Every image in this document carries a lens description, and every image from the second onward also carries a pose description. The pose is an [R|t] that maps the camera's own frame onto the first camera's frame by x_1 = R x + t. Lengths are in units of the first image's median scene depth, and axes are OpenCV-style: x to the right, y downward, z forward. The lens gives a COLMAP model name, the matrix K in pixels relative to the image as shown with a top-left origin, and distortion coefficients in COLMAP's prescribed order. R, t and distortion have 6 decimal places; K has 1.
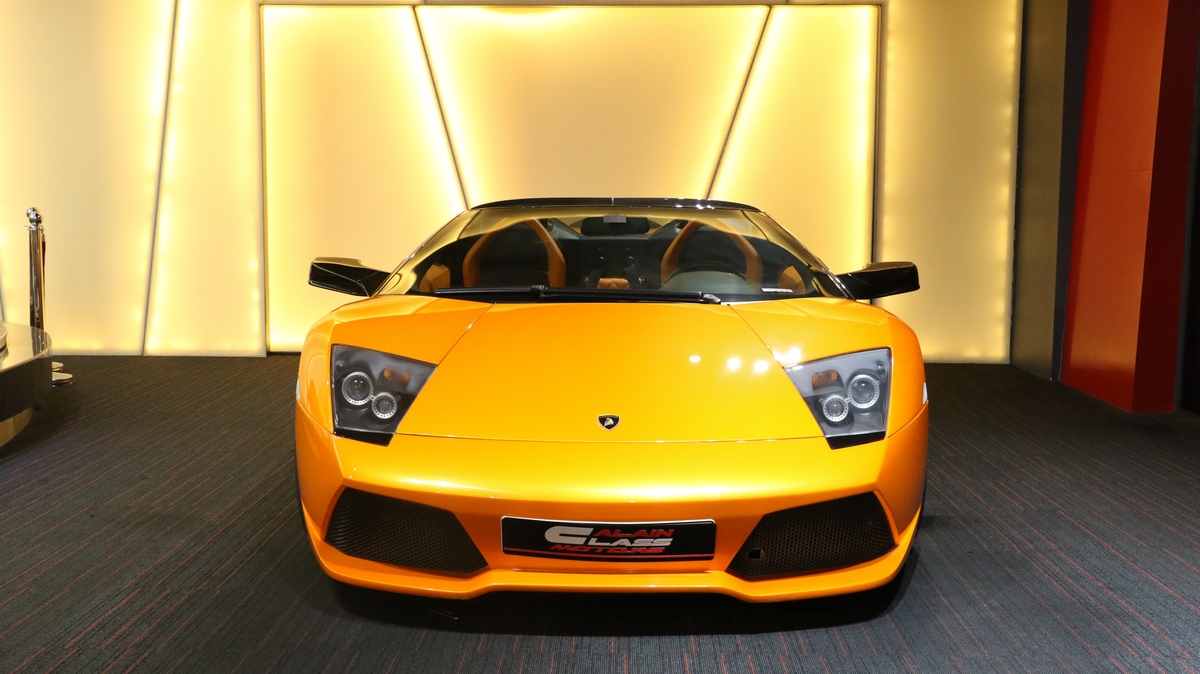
lens RADIAL K [[1309.3, 0, 601.7], [0, 1309.3, 345.2], [0, 0, 1]] dist [-0.033293, 0.000000]
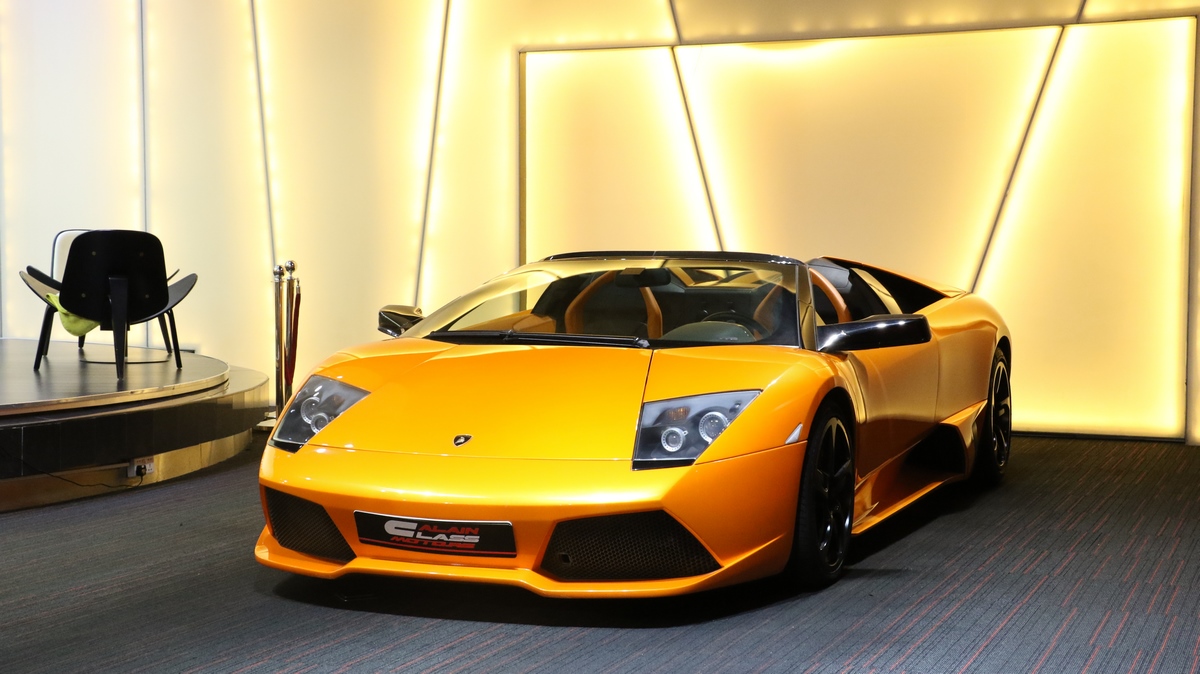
lens RADIAL K [[1703.3, 0, 598.4], [0, 1703.3, 336.6], [0, 0, 1]] dist [0.040124, 0.000000]
pose [[0.932506, 0.013234, -0.360913, 0.692945], [-0.034880, 0.997957, -0.053529, 0.044182], [0.359467, 0.062505, 0.931062, -0.407274]]
